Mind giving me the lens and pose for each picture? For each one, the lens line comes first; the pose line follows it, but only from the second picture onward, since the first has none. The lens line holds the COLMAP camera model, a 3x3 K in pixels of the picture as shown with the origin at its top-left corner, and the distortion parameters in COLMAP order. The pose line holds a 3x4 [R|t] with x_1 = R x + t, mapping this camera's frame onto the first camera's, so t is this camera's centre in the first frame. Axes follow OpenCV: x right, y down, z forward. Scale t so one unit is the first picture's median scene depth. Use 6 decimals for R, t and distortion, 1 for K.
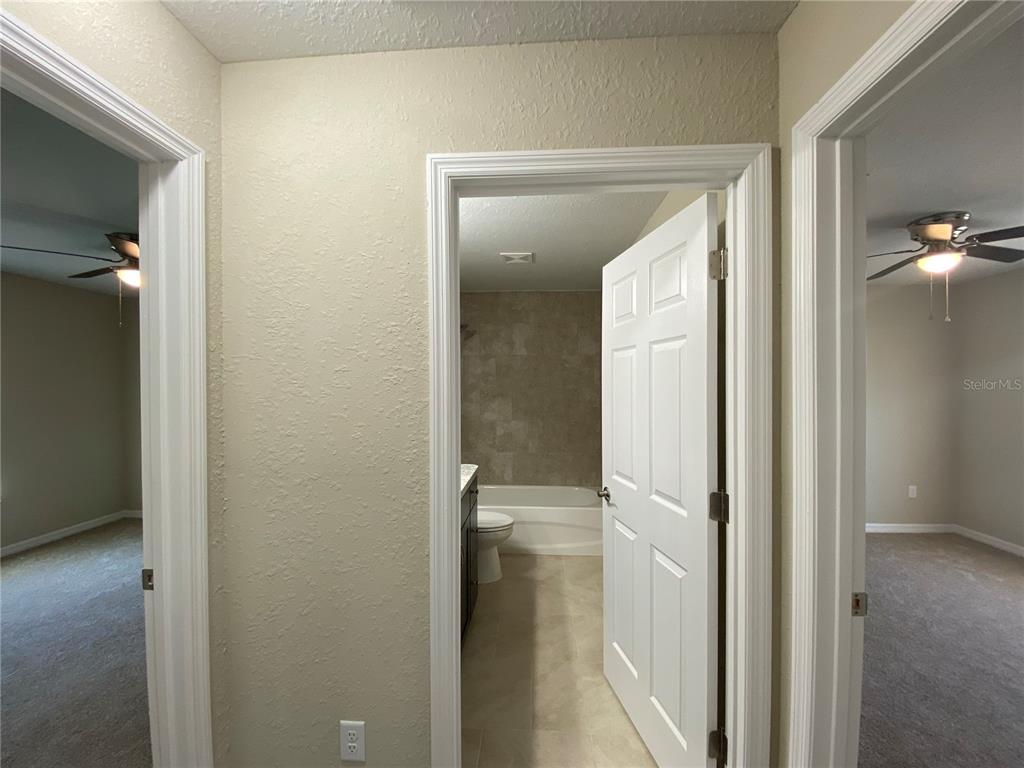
lens RADIAL K [[414.3, 0, 509.3], [0, 414.3, 388.1], [0, 0, 1]] dist [0.031083, -0.023772]
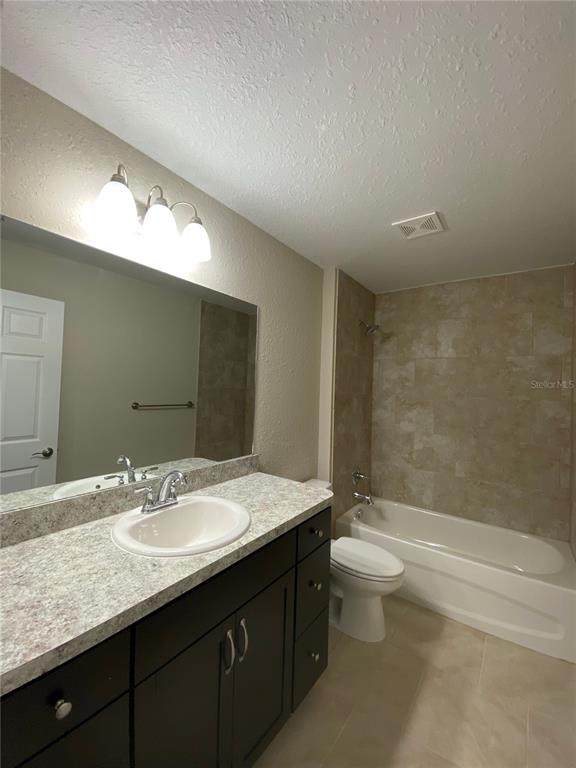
lens RADIAL K [[310.7, 0, 297.1], [0, 310.7, 383.6], [0, 0, 1]] dist [0.031083, -0.023772]
pose [[0.844040, 0.018328, -0.535967, 0.111863], [-0.037438, 0.998991, -0.024796, 0.000945], [0.534972, 0.040994, 0.843875, 0.304387]]
